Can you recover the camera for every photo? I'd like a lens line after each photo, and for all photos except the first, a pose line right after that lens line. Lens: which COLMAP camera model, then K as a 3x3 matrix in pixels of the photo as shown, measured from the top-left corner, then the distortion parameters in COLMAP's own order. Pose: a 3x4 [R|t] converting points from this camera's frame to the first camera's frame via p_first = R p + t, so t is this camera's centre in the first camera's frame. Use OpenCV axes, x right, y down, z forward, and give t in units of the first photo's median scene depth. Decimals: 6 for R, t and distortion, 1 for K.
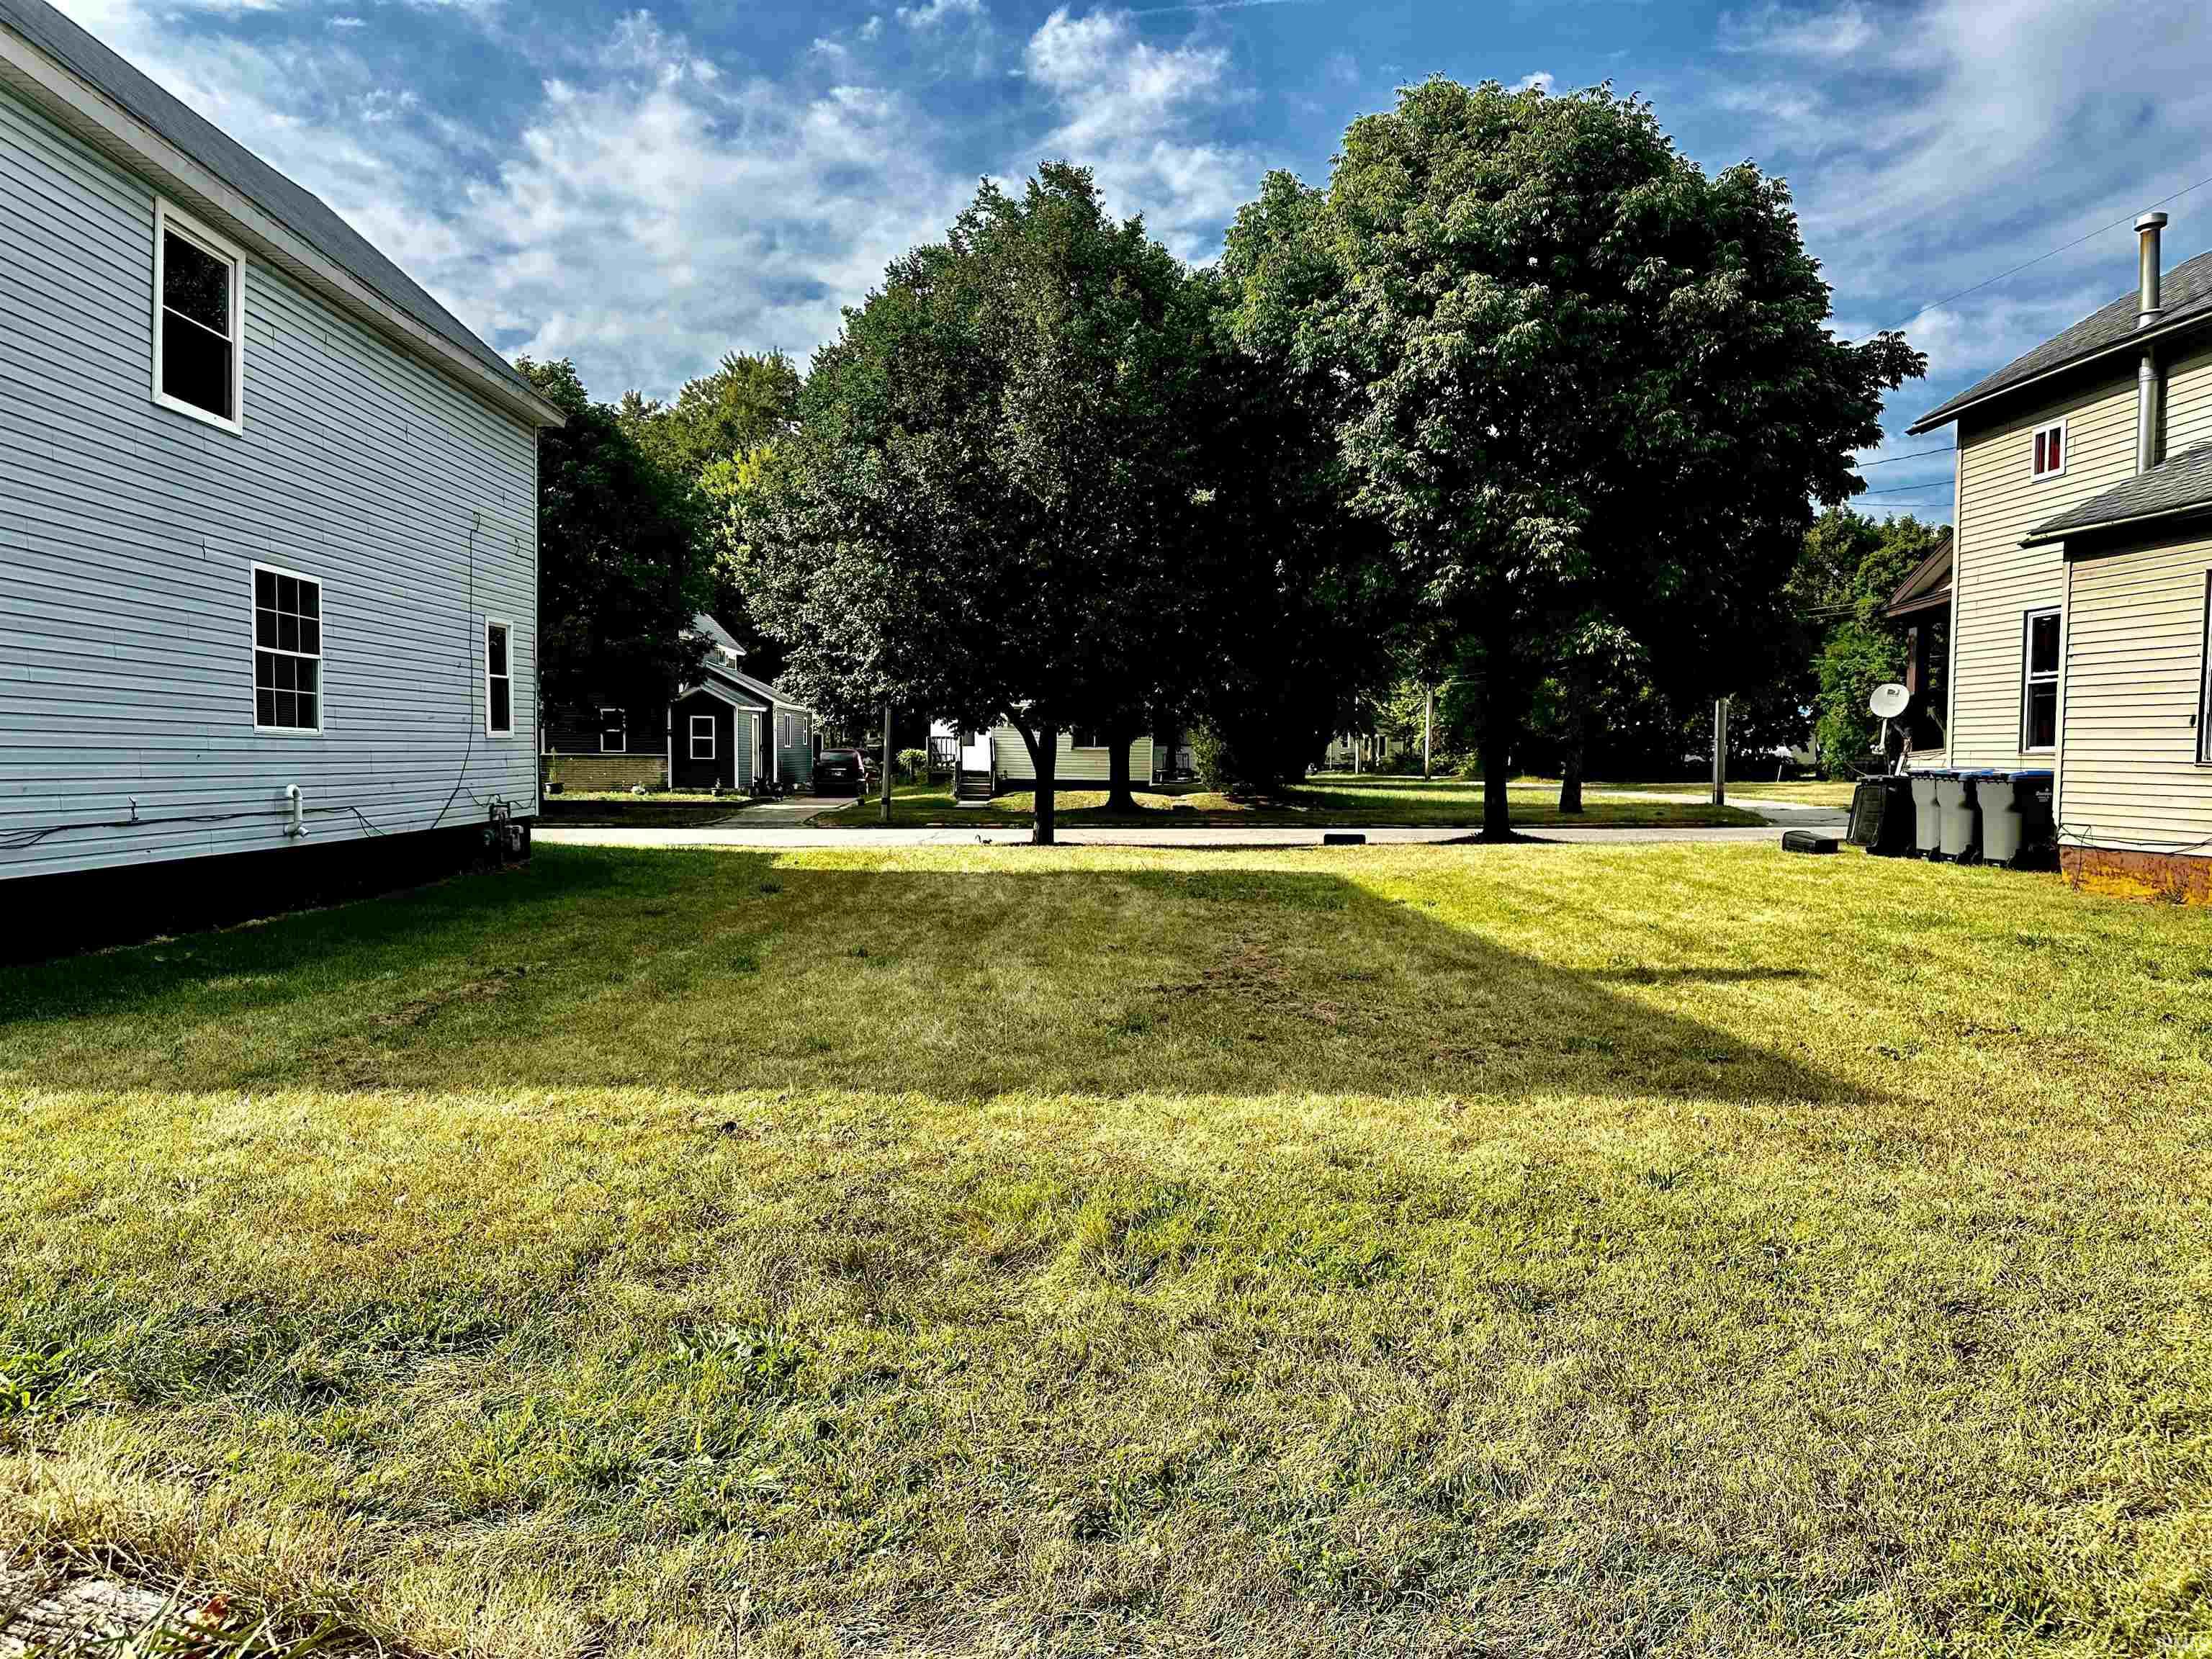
lens RADIAL K [[1570.9, 0, 1155.0], [0, 1570.9, 827.6], [0, 0, 1]] dist [0.002919, -0.037251]
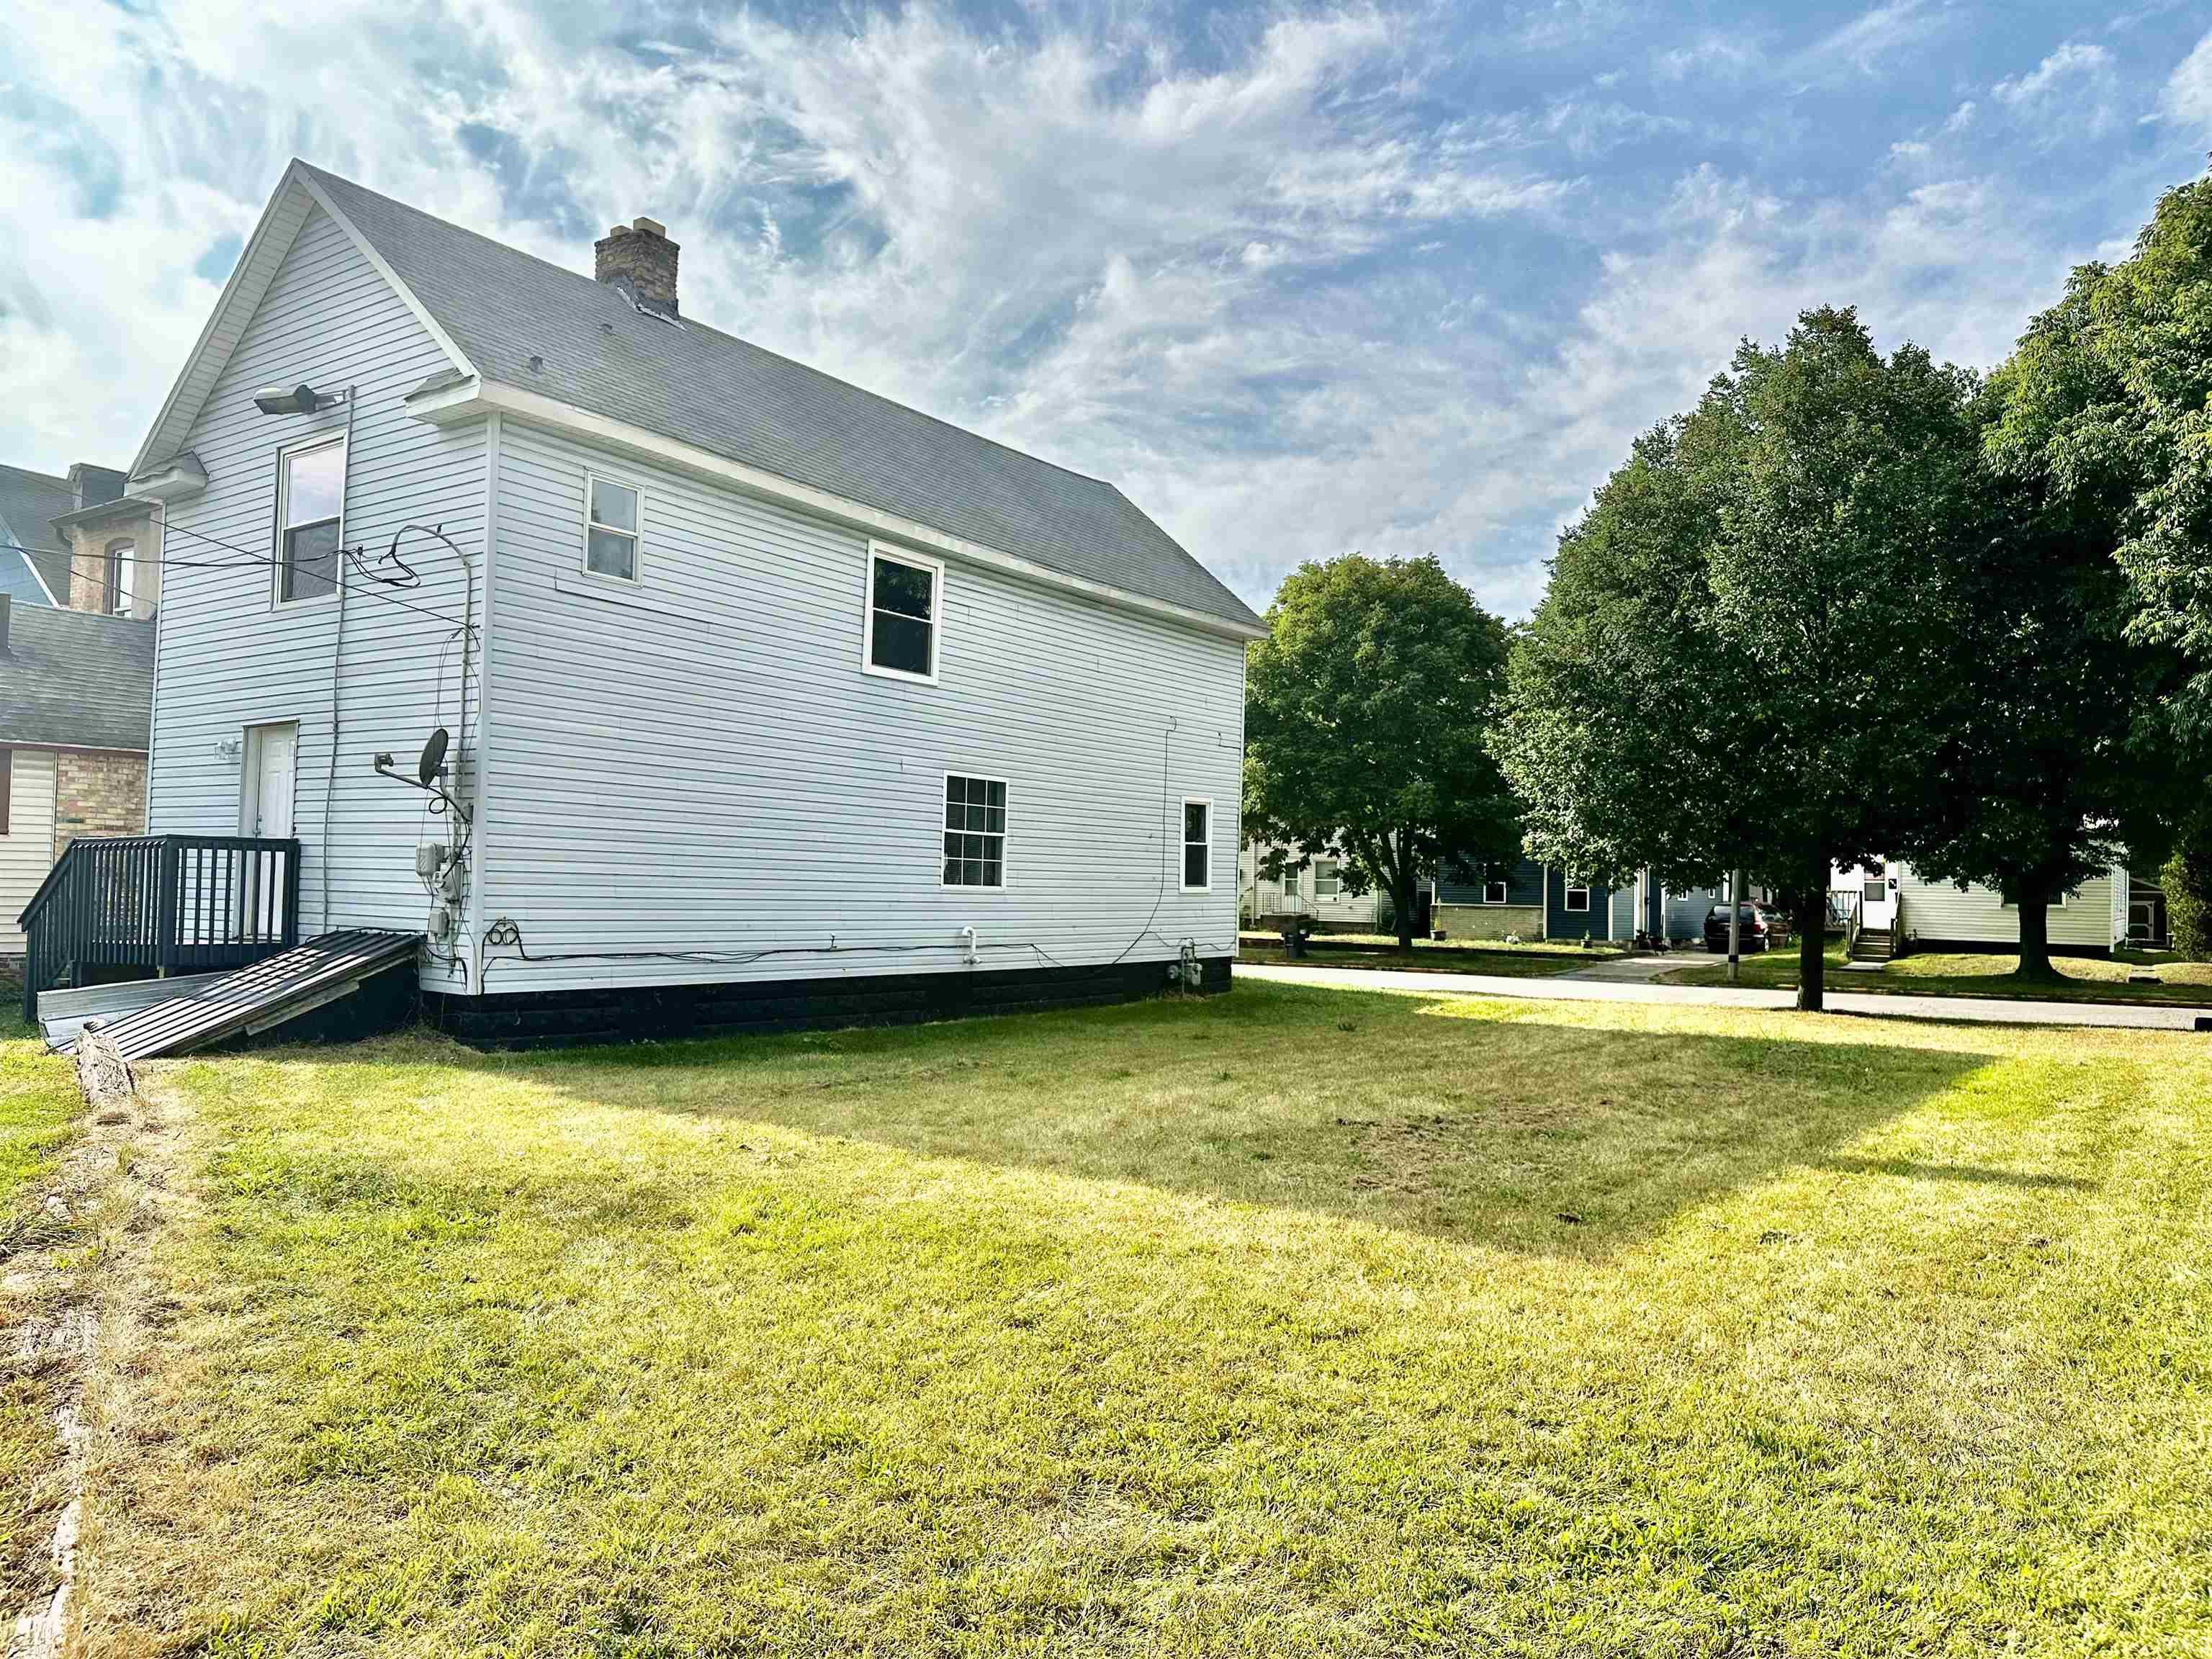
lens RADIAL K [[1584.0, 0, 1109.9], [0, 1584.0, 791.6], [0, 0, 1]] dist [0.061381, -0.091610]
pose [[0.789775, -0.029714, -0.612677, 0.216945], [-0.041883, 0.993883, -0.102192, -0.004009], [0.611966, 0.106369, 0.783699, -0.023721]]
